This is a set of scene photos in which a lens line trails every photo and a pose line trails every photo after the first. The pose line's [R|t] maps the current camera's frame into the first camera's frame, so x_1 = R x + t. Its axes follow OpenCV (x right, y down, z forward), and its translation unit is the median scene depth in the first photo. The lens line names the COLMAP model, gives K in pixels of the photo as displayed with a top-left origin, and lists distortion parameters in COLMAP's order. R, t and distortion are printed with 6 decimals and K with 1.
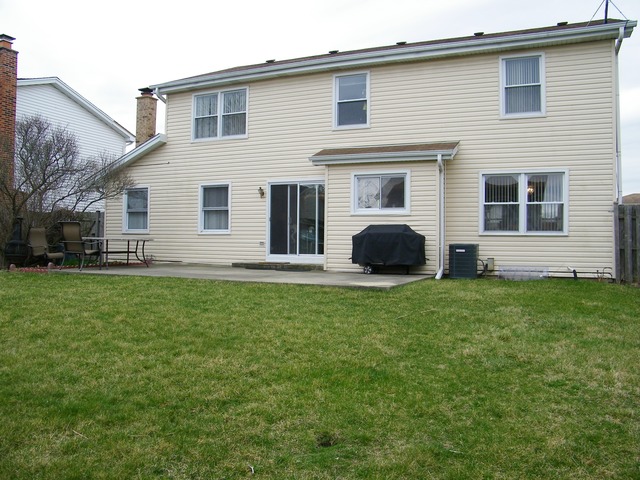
lens RADIAL K [[541.0, 0, 320.0], [0, 541.0, 240.0], [0, 0, 1]] dist [-0.177241, 0.160788]
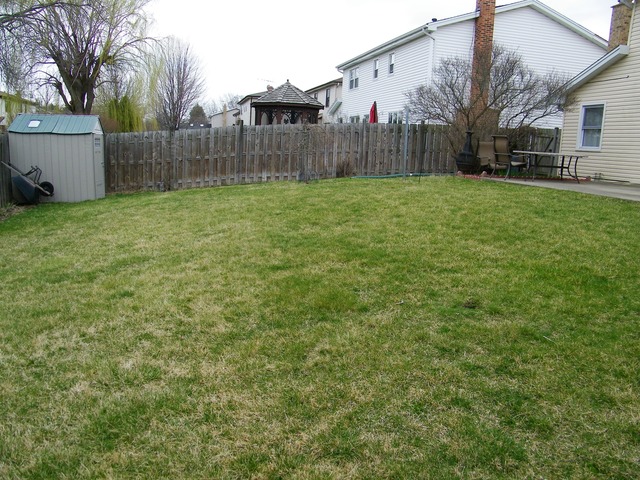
lens RADIAL K [[541.0, 0, 320.0], [0, 541.0, 240.0], [0, 0, 1]] dist [-0.177241, 0.160788]
pose [[0.607133, 0.154495, -0.779436, 0.168636], [-0.032445, 0.984918, 0.169952, 0.003691], [0.793937, -0.077895, 0.602989, -0.012539]]
